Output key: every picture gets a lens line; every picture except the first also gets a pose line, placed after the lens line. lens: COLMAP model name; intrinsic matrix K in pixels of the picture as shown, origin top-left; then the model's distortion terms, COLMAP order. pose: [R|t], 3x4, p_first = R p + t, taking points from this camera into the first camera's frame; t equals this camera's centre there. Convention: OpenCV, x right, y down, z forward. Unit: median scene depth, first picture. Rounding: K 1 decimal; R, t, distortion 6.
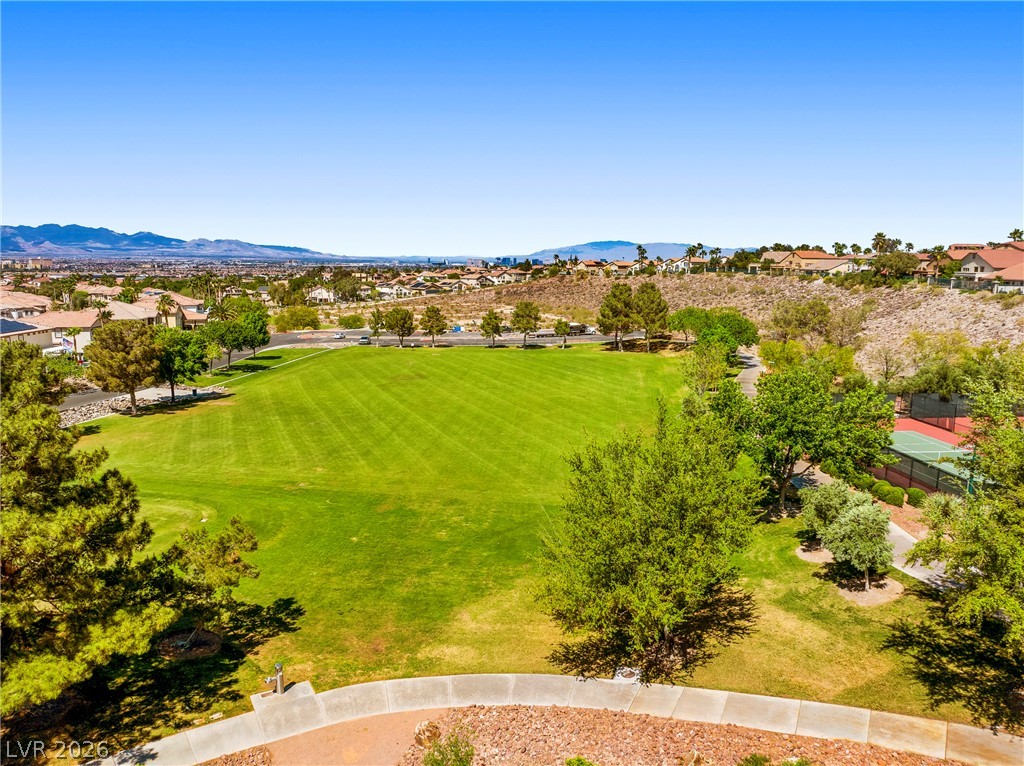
lens RADIAL K [[729.0, 0, 511.1], [0, 729.0, 384.0], [0, 0, 1]] dist [-0.035058, -0.001389]
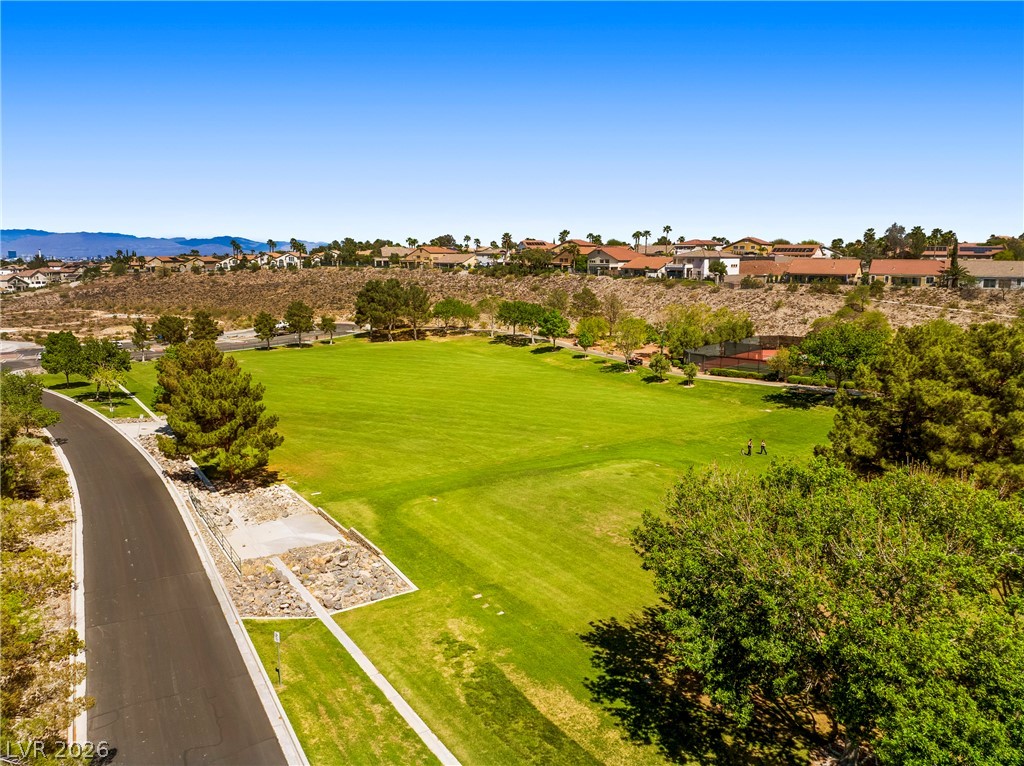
lens RADIAL K [[729.0, 0, 509.0], [0, 729.0, 382.4], [0, 0, 1]] dist [-0.035058, -0.001389]
pose [[0.749723, -0.121750, 0.650456, -0.244878], [0.114429, 0.991975, 0.053783, -0.012488], [-0.651784, 0.034109, 0.757637, 0.027706]]
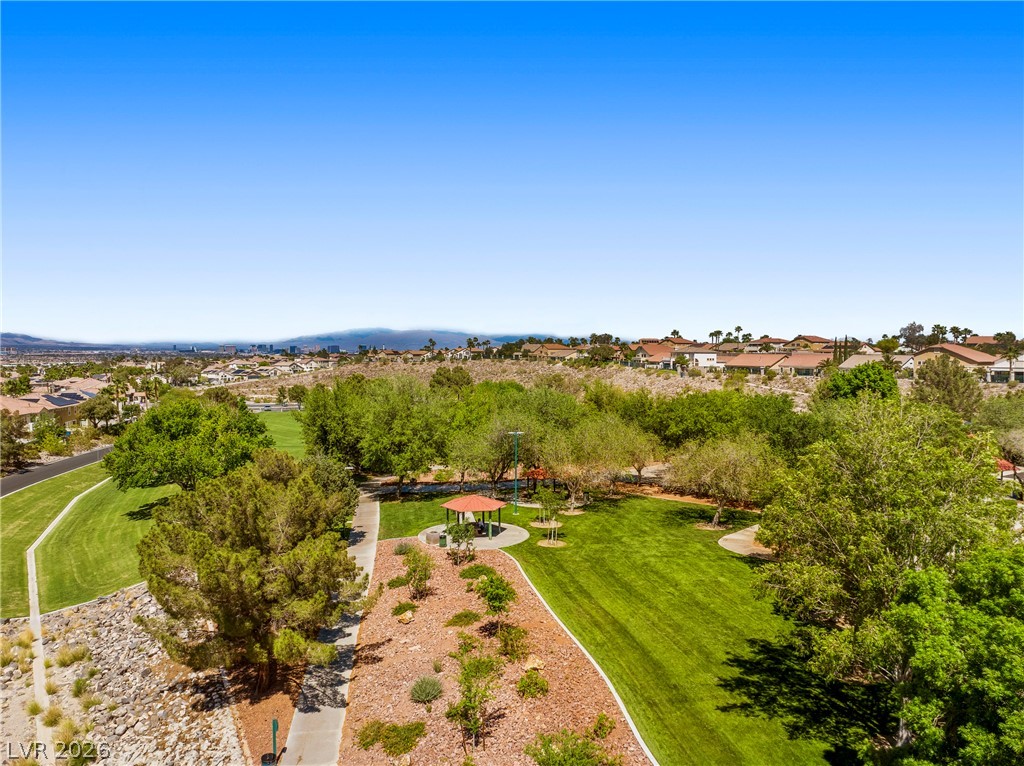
lens RADIAL K [[729.0, 0, 514.1], [0, 729.0, 382.2], [0, 0, 1]] dist [-0.035058, -0.001389]
pose [[0.946749, -0.017270, 0.321510, -0.122026], [0.055612, 0.992324, -0.110457, 0.045979], [-0.317134, 0.122455, 0.940442, -0.312879]]
